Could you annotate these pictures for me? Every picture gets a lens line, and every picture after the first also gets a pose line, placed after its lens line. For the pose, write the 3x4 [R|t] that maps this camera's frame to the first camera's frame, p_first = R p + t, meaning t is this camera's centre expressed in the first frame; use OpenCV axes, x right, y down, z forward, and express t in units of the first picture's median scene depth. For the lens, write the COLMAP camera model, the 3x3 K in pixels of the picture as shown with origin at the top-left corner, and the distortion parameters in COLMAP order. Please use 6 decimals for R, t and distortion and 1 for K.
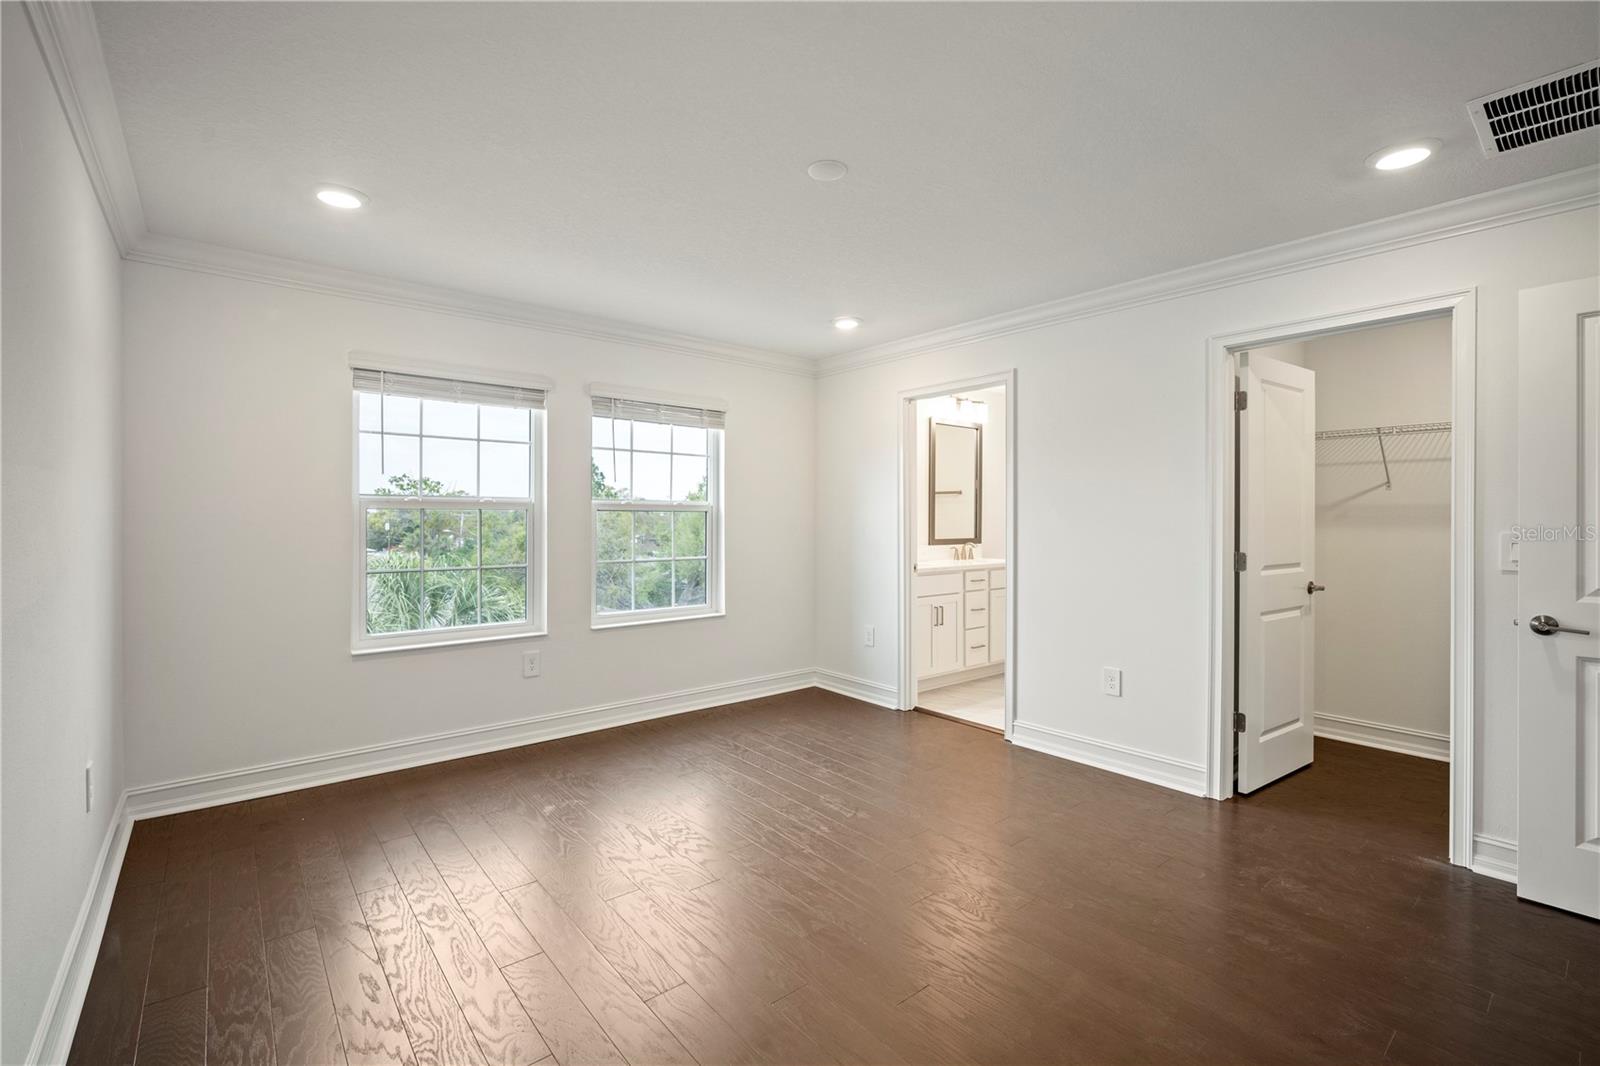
lens RADIAL K [[706.7, 0, 809.0], [0, 706.7, 520.5], [0, 0, 1]] dist [-0.015137, 0.003617]
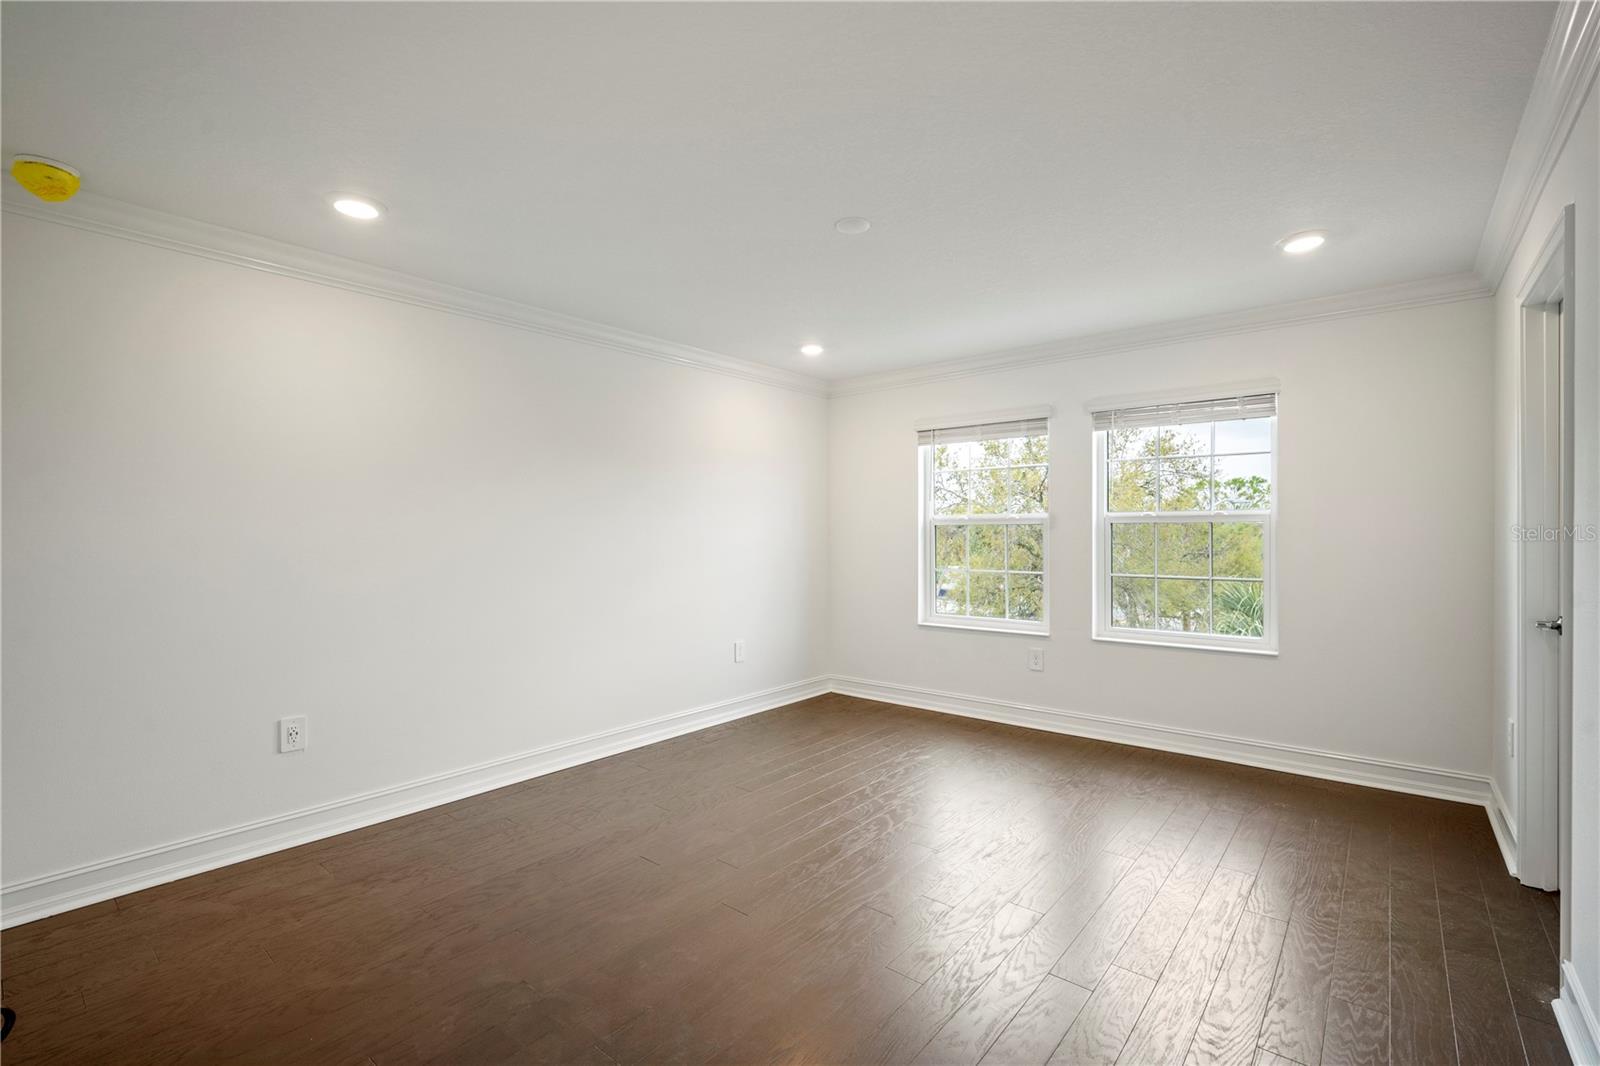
lens RADIAL K [[706.7, 0, 796.0], [0, 706.7, 524.2], [0, 0, 1]] dist [-0.015137, 0.003617]
pose [[0.161652, -0.020657, -0.986632, 0.660882], [-0.003060, 0.999766, -0.021434, 0.010580], [0.986843, 0.006484, 0.161551, 0.424039]]
